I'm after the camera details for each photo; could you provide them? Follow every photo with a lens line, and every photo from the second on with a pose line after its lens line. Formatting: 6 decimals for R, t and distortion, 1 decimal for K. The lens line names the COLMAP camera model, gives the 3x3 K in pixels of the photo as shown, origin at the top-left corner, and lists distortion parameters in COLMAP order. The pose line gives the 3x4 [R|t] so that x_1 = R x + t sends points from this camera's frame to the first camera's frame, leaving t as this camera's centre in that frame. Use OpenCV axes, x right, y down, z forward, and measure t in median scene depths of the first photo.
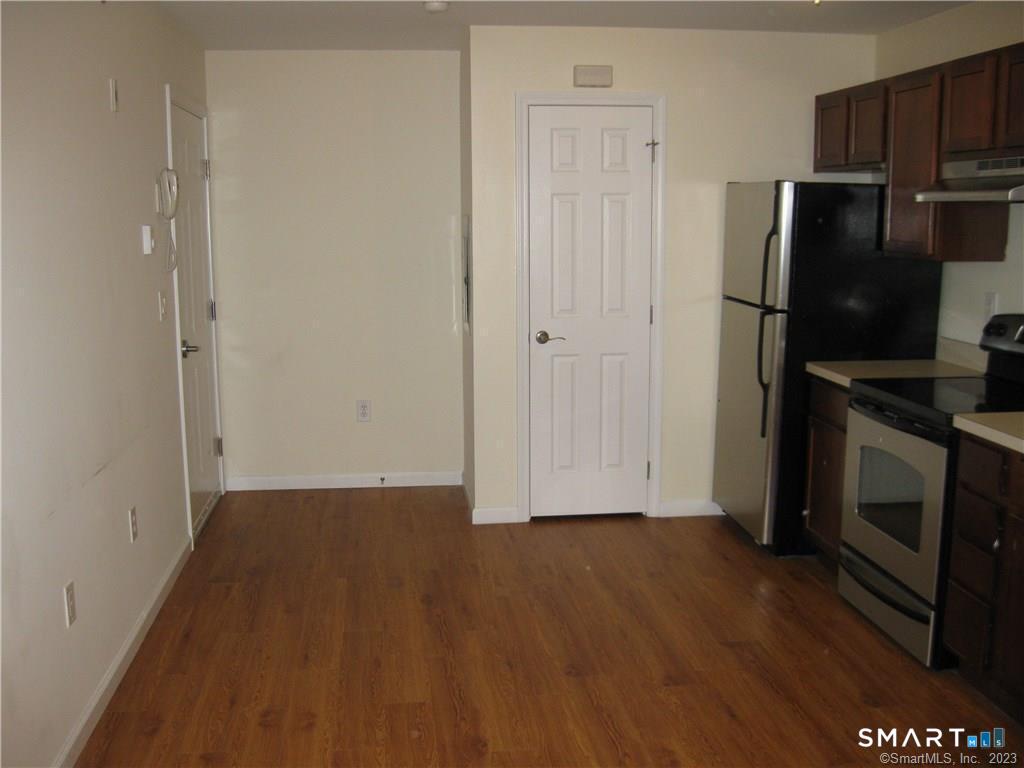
lens RADIAL K [[1058.8, 0, 482.7], [0, 1058.8, 400.5], [0, 0, 1]] dist [-0.124695, 0.045312]
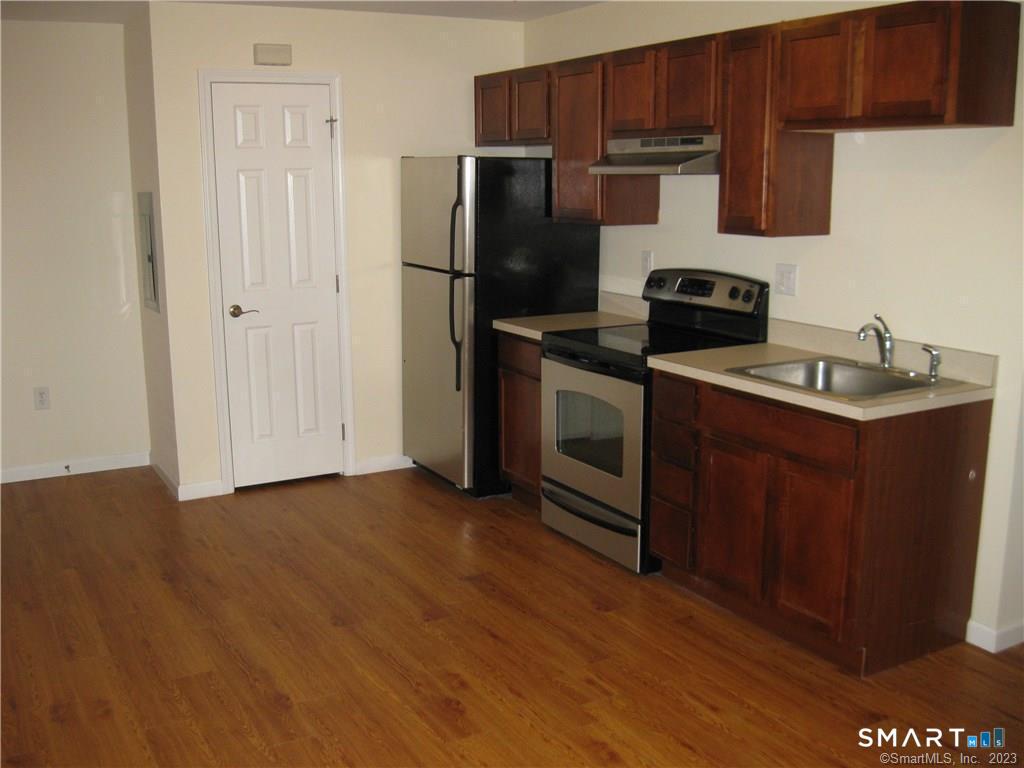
lens RADIAL K [[1058.8, 0, 482.7], [0, 1058.8, 400.5], [0, 0, 1]] dist [-0.124695, 0.045312]
pose [[0.921935, -0.082897, 0.378371, -0.134945], [0.071055, 0.996449, 0.045178, -0.003228], [-0.380773, -0.014766, 0.924551, -0.033023]]
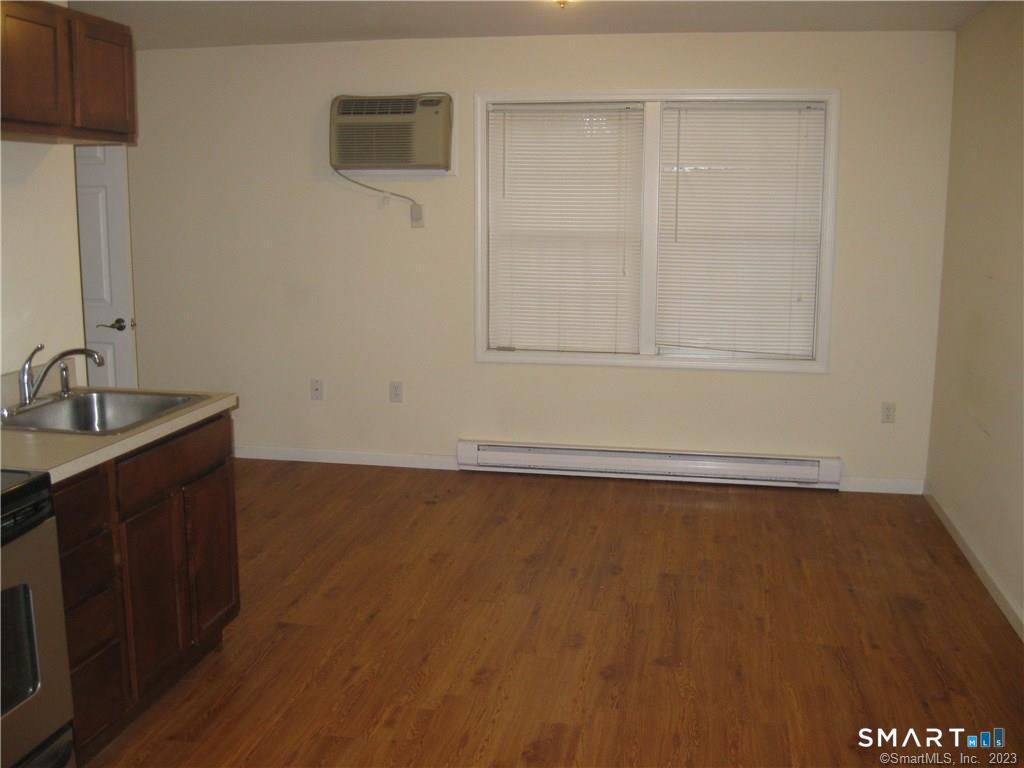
lens RADIAL K [[1058.8, 0, 482.7], [0, 1058.8, 400.5], [0, 0, 1]] dist [-0.124695, 0.045312]
pose [[-0.953444, -0.053087, 0.296862, -0.051053], [0.055374, 0.936829, 0.345377, -0.220772], [-0.296444, 0.345736, -0.890274, 1.231211]]
